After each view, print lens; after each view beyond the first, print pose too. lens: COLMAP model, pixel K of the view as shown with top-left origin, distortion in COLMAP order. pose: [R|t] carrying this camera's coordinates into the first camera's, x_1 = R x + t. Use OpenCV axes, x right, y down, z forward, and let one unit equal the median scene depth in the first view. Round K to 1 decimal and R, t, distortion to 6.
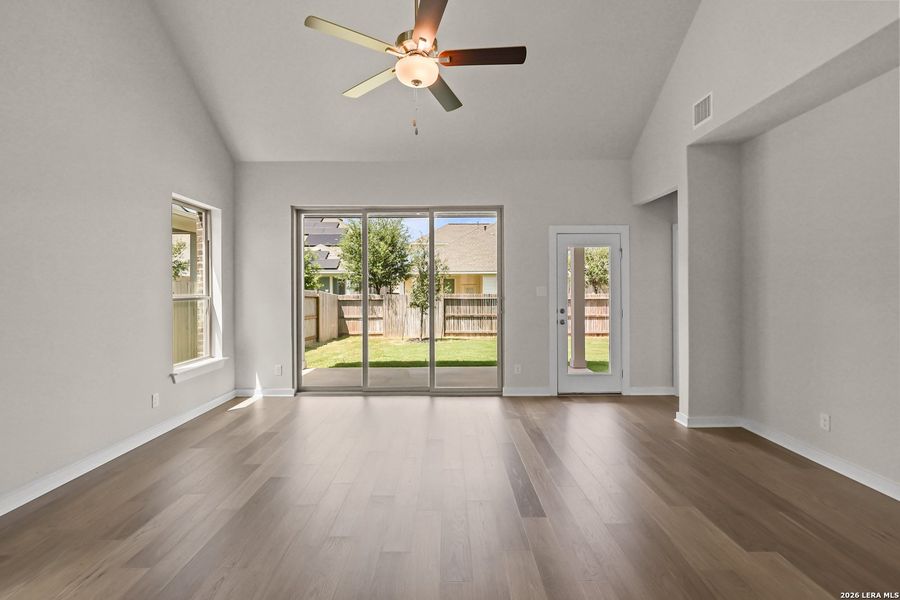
lens RADIAL K [[413.7, 0, 448.0], [0, 413.7, 291.1], [0, 0, 1]] dist [-0.004260, 0.000430]
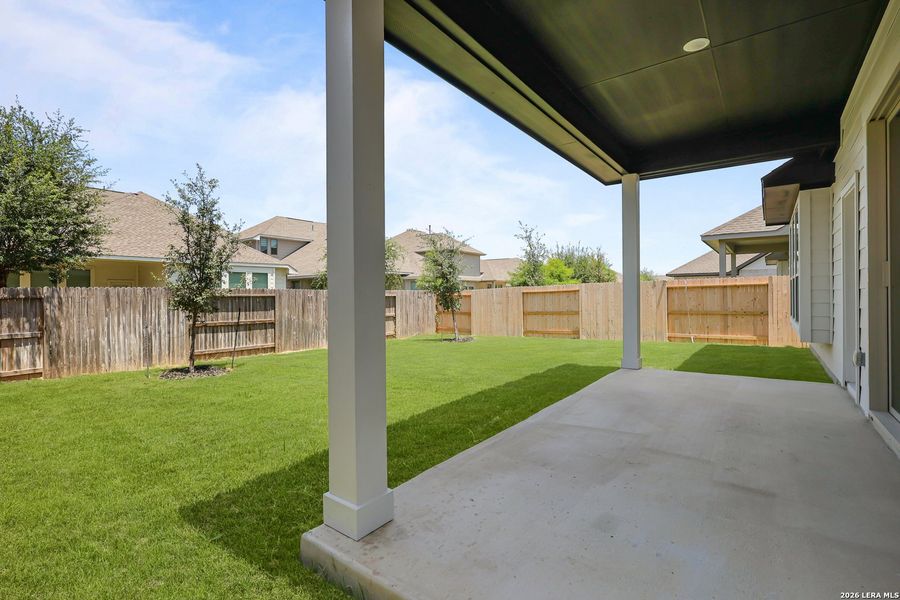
lens RADIAL K [[413.7, 0, 455.8], [0, 413.7, 297.5], [0, 0, 1]] dist [-0.004260, 0.000430]
pose [[0.605500, -0.004630, 0.795831, -0.774661], [0.002941, 0.999989, 0.003581, 0.062471], [-0.795840, 0.000173, 0.605508, 1.137059]]
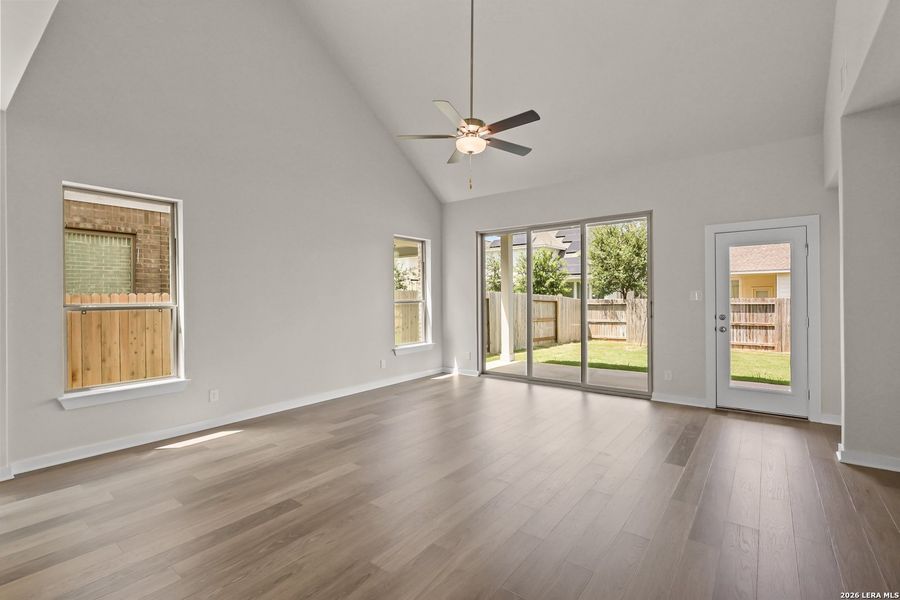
lens RADIAL K [[413.7, 0, 450.3], [0, 413.7, 297.8], [0, 0, 1]] dist [-0.004260, 0.000430]
pose [[0.791257, -0.000682, -0.611484, 0.354874], [0.004519, 0.999979, 0.004733, -0.002171], [0.611468, -0.006508, 0.791243, -0.089601]]
